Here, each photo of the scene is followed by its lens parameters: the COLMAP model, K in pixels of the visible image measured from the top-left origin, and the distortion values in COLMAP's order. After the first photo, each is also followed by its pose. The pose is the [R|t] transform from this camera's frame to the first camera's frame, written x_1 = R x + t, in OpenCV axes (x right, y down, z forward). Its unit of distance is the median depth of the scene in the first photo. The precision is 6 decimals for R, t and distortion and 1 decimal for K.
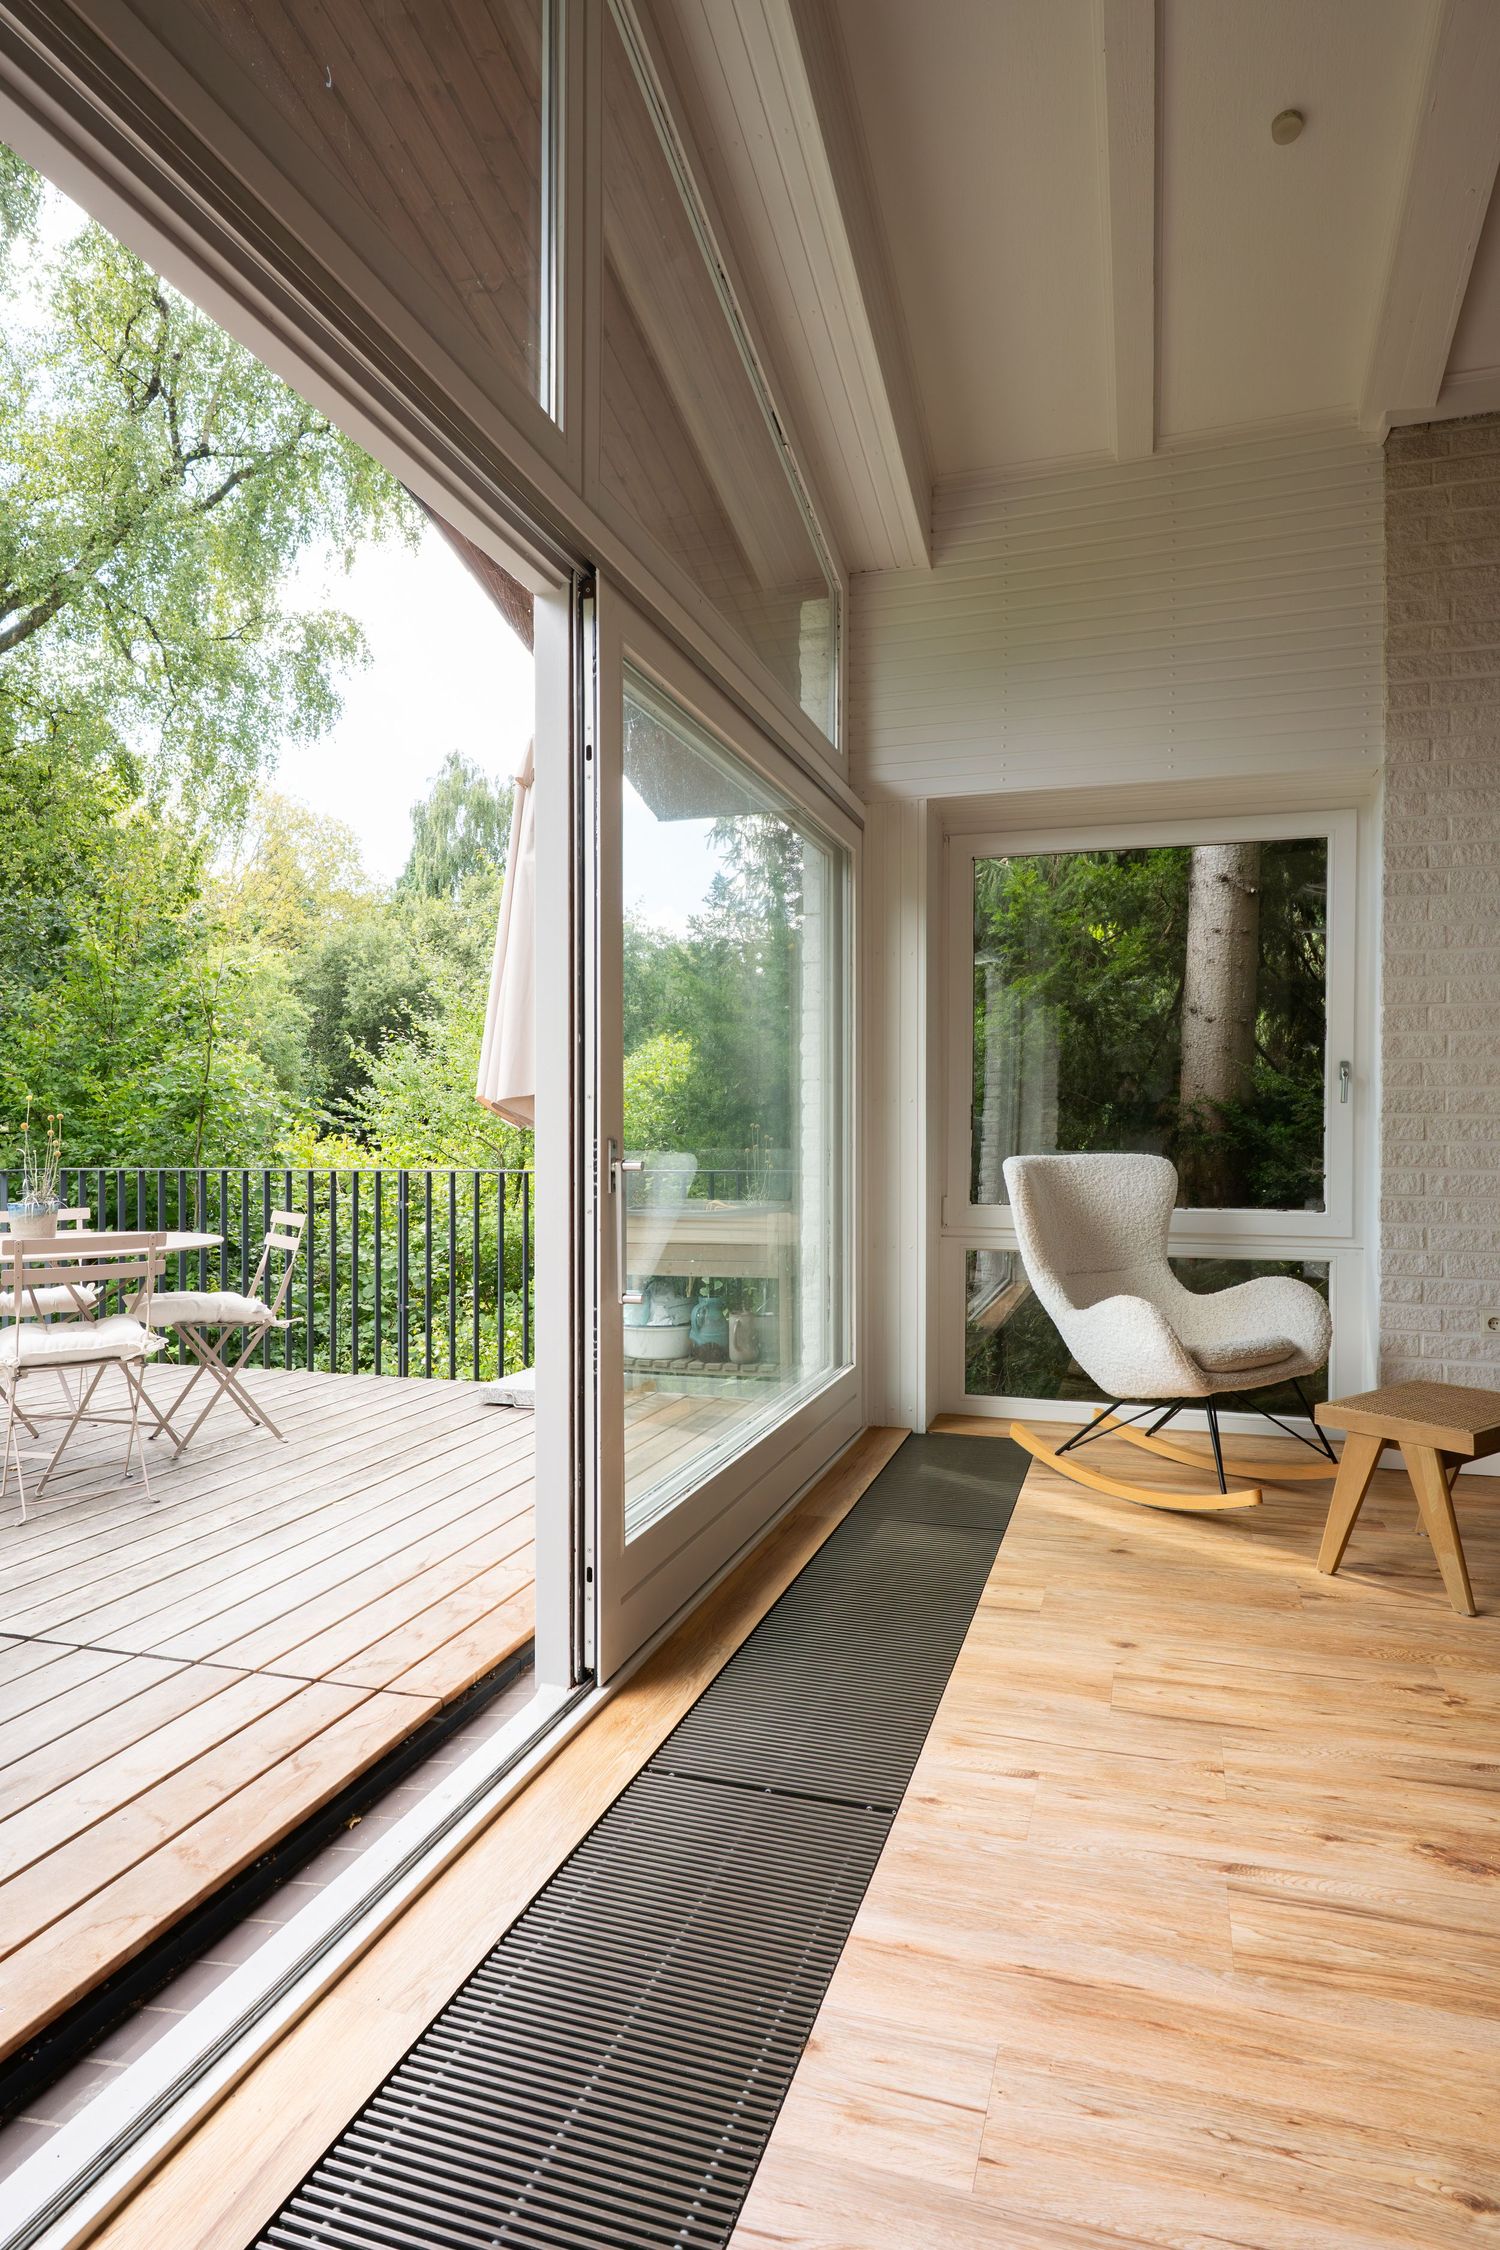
lens RADIAL K [[1268.3, 0, 756.9], [0, 1268.3, 1134.7], [0, 0, 1]] dist [0.005812, -0.000560]
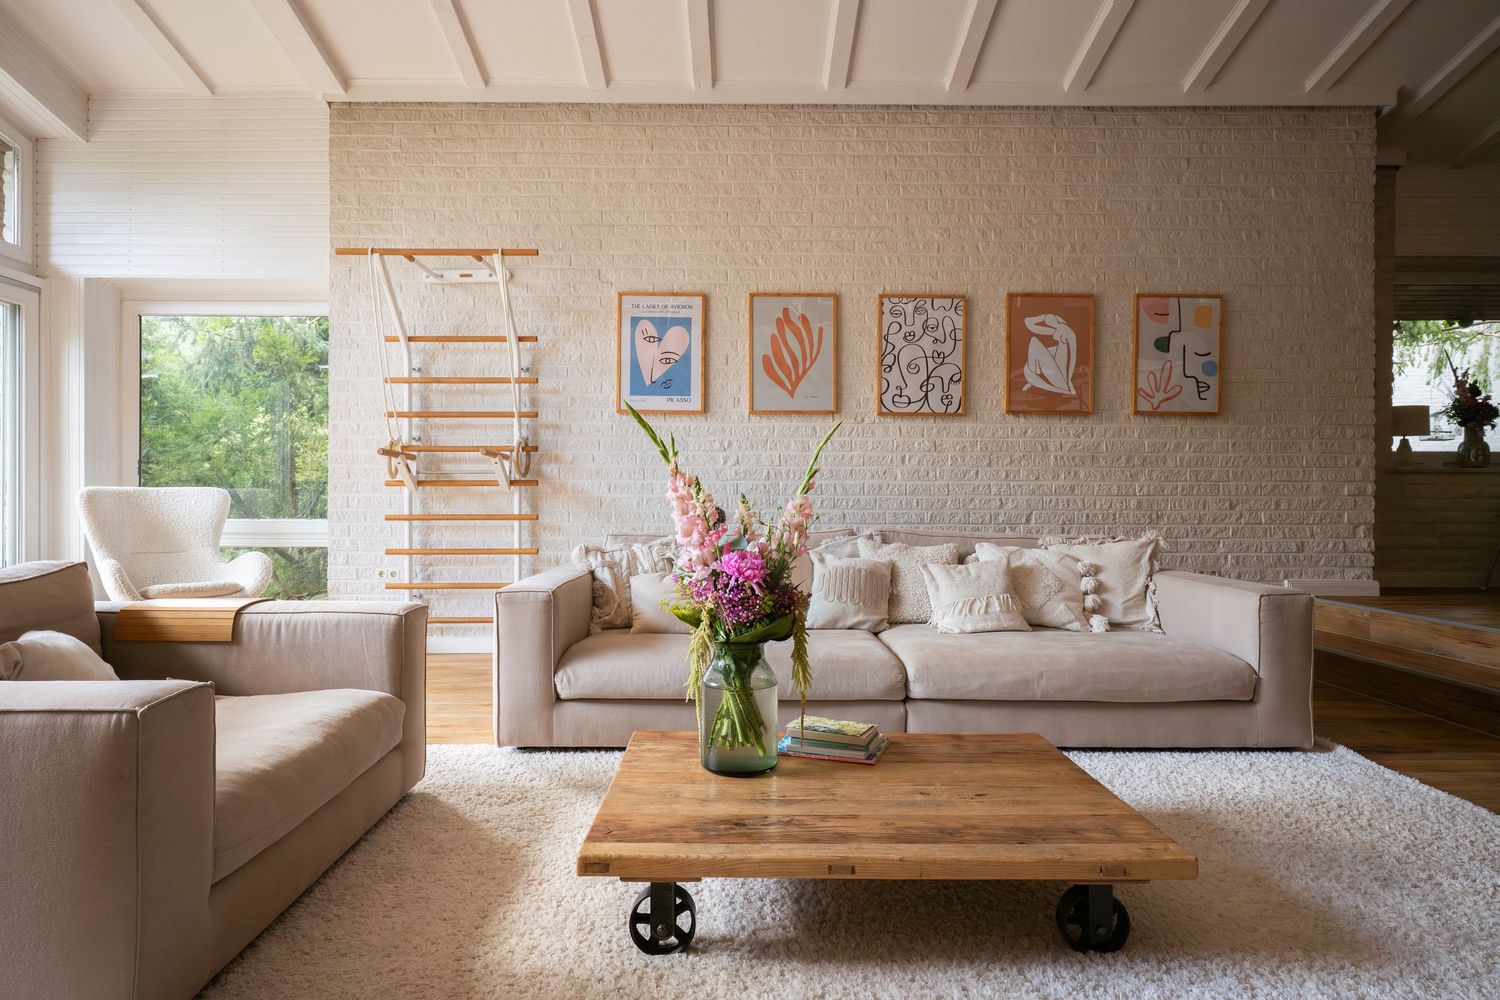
lens RADIAL K [[845.5, 0, 755.7], [0, 845.5, 496.1], [0, 0, 1]] dist [0.005812, -0.000560]
pose [[0.948759, -0.001631, 0.315998, 0.700815], [0.006307, 0.999885, -0.013777, 0.051518], [-0.315939, 0.015064, 0.948660, -0.386262]]
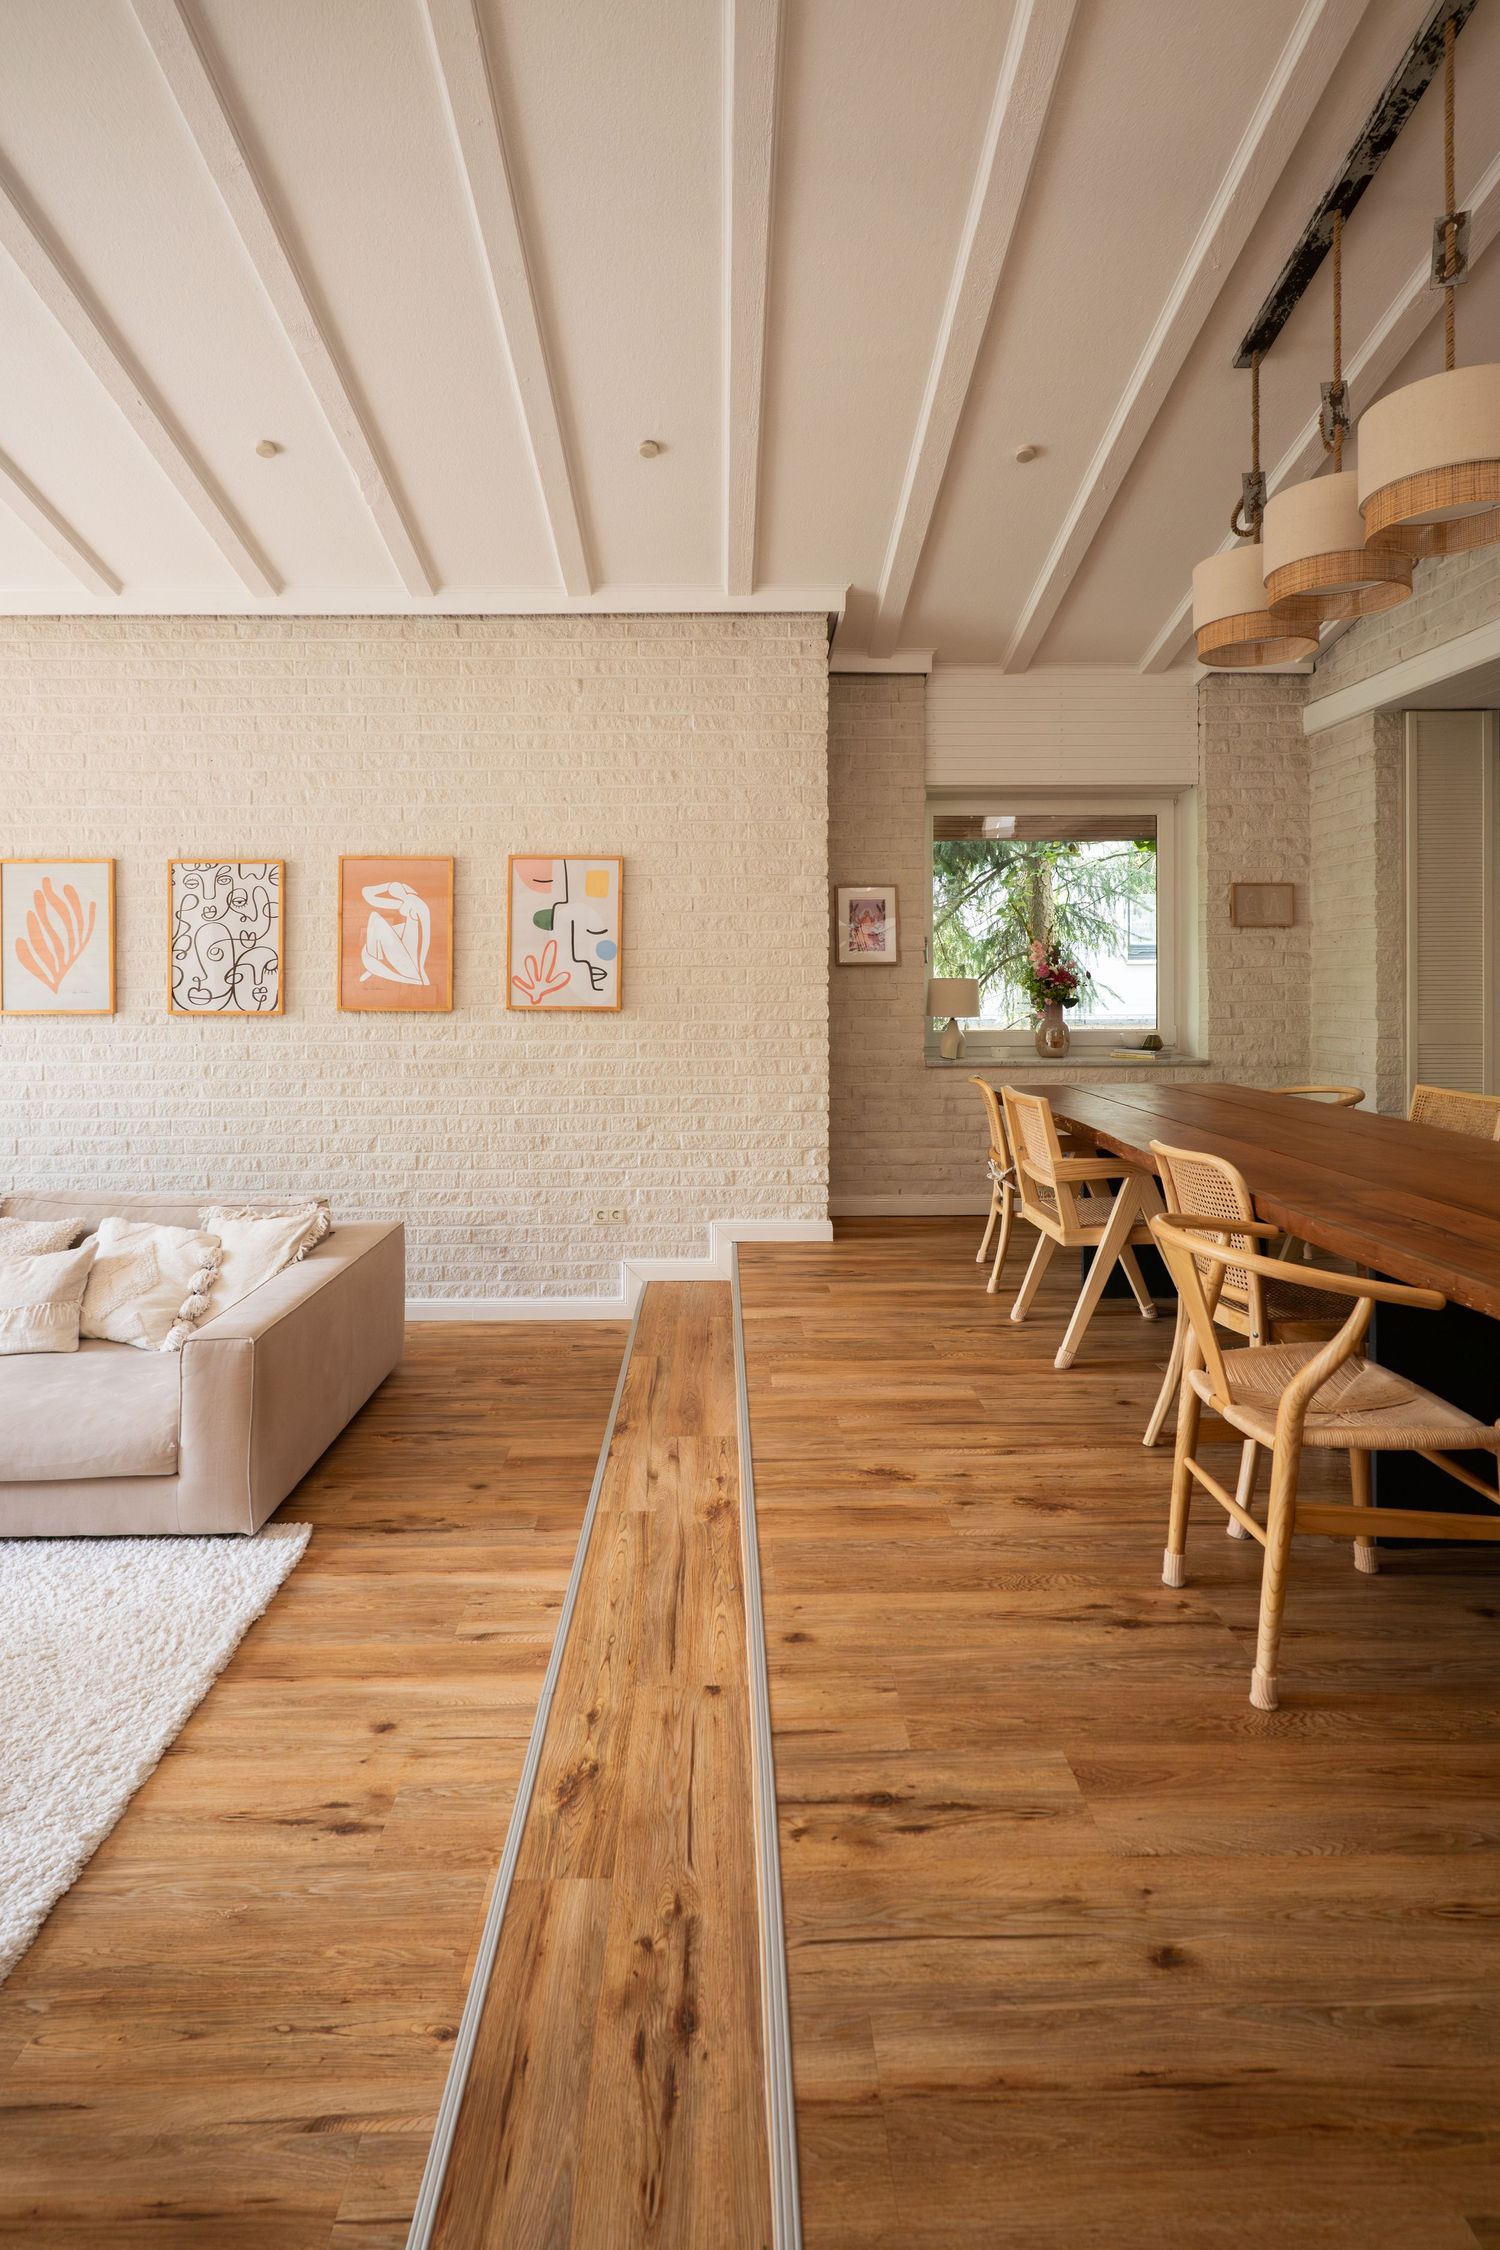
lens RADIAL K [[1110.1, 0, 729.0], [0, 1110.1, 967.8], [0, 0, 1]] dist [0.004114, -0.000084]
pose [[0.948848, -0.005565, 0.315684, 1.420257], [0.011478, 0.999792, -0.016875, -0.097753], [-0.315524, 0.019636, 0.948714, -0.651081]]
